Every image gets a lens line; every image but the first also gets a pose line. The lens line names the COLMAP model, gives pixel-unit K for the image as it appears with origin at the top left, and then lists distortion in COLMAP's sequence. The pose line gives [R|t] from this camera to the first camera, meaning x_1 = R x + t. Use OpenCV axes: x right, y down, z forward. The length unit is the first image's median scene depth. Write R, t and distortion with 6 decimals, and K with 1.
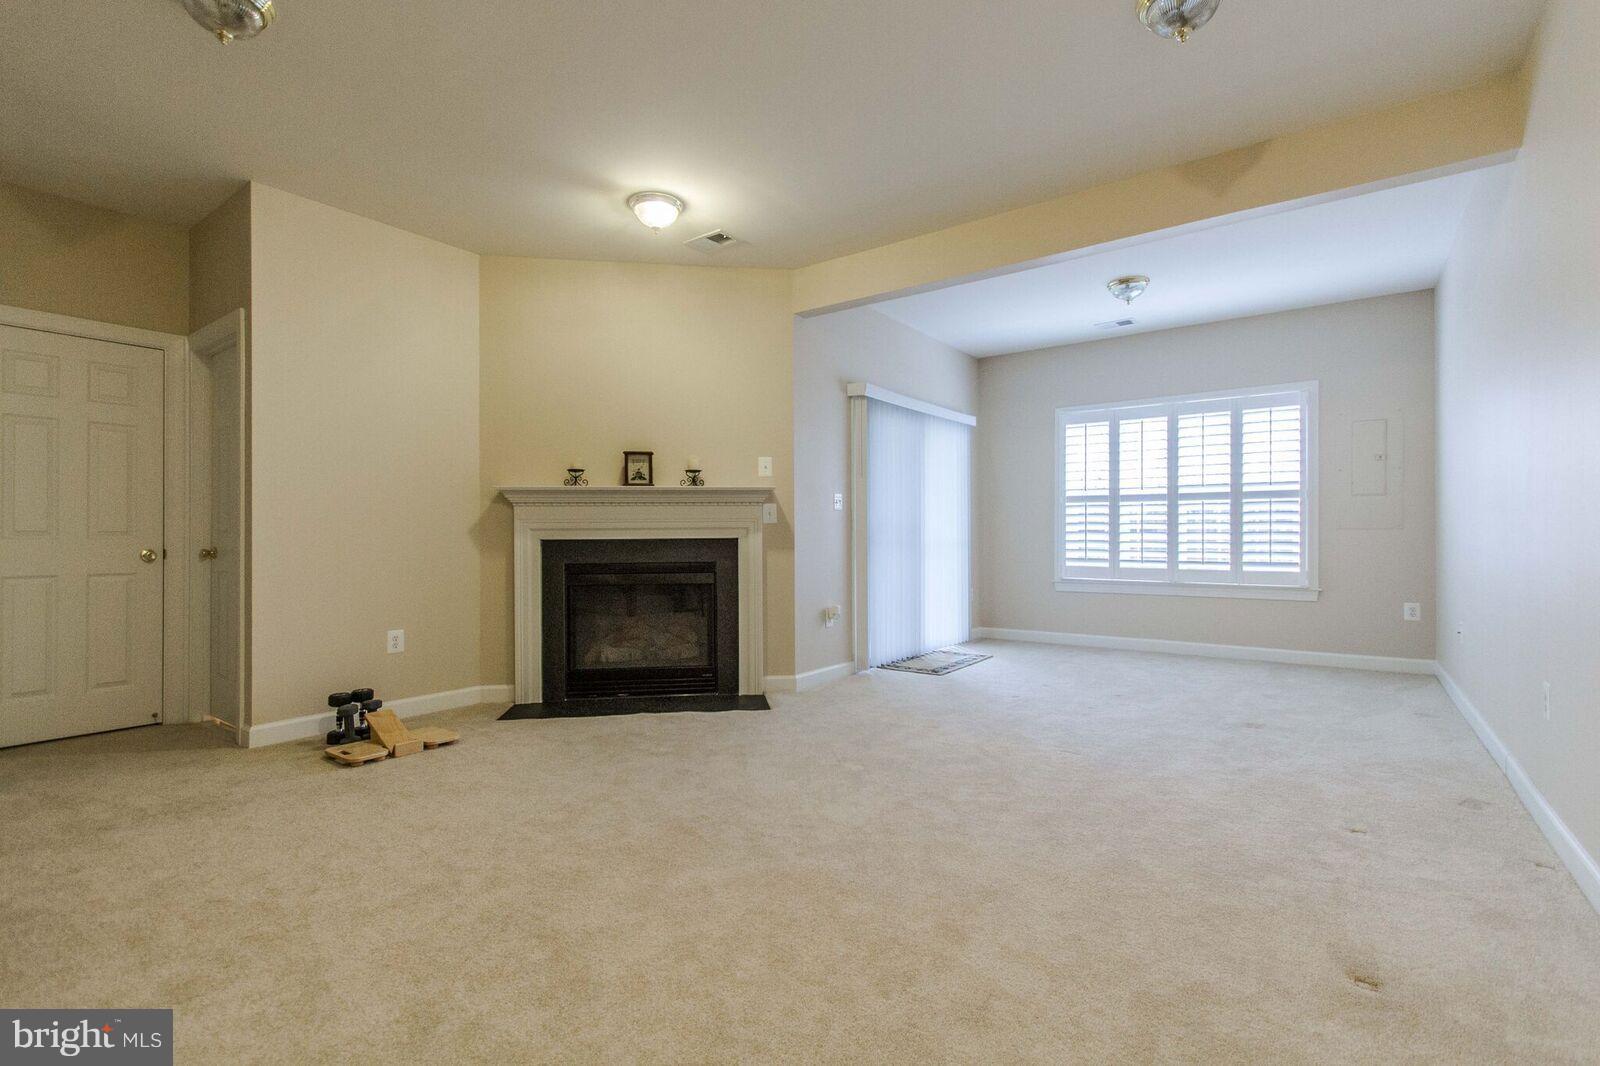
lens RADIAL K [[741.1, 0, 800.0], [0, 741.1, 533.0], [0, 0, 1]] dist [-0.000373, 0.000091]
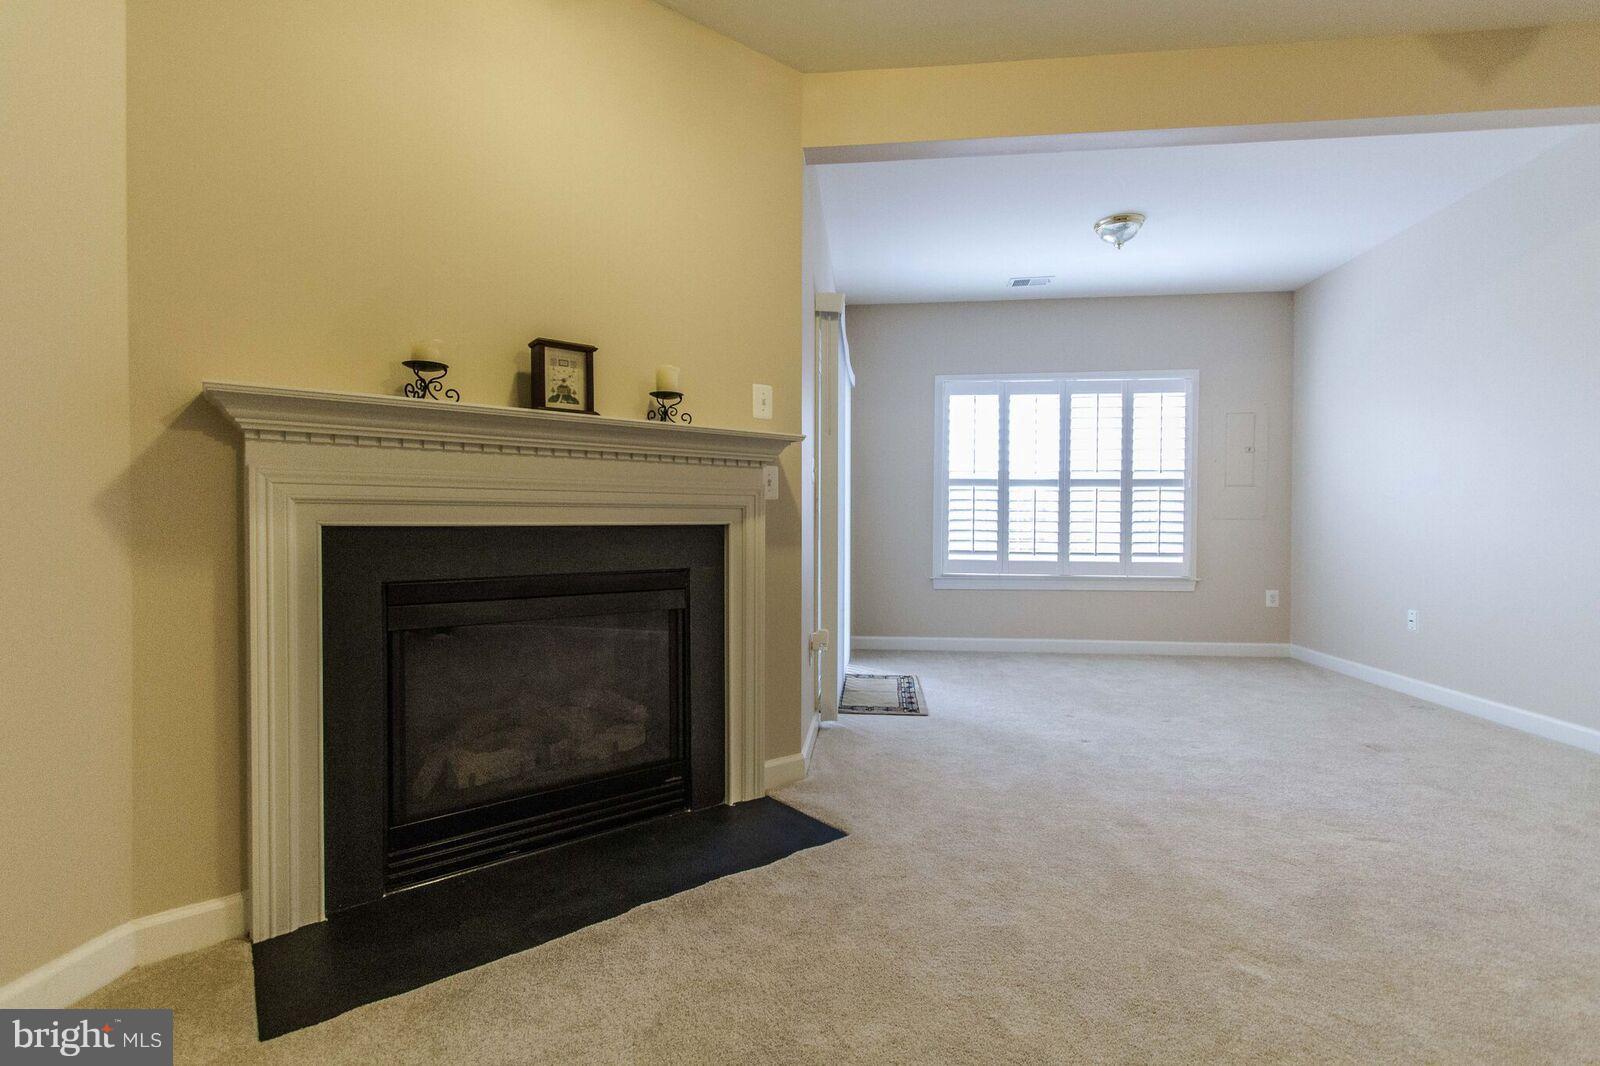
lens RADIAL K [[741.1, 0, 800.0], [0, 741.1, 533.0], [0, 0, 1]] dist [-0.000373, 0.000091]
pose [[0.862837, -0.000329, 0.505482, -0.294280], [-0.007024, 0.999895, 0.012641, 0.005411], [-0.505433, -0.014457, 0.862745, 0.456926]]
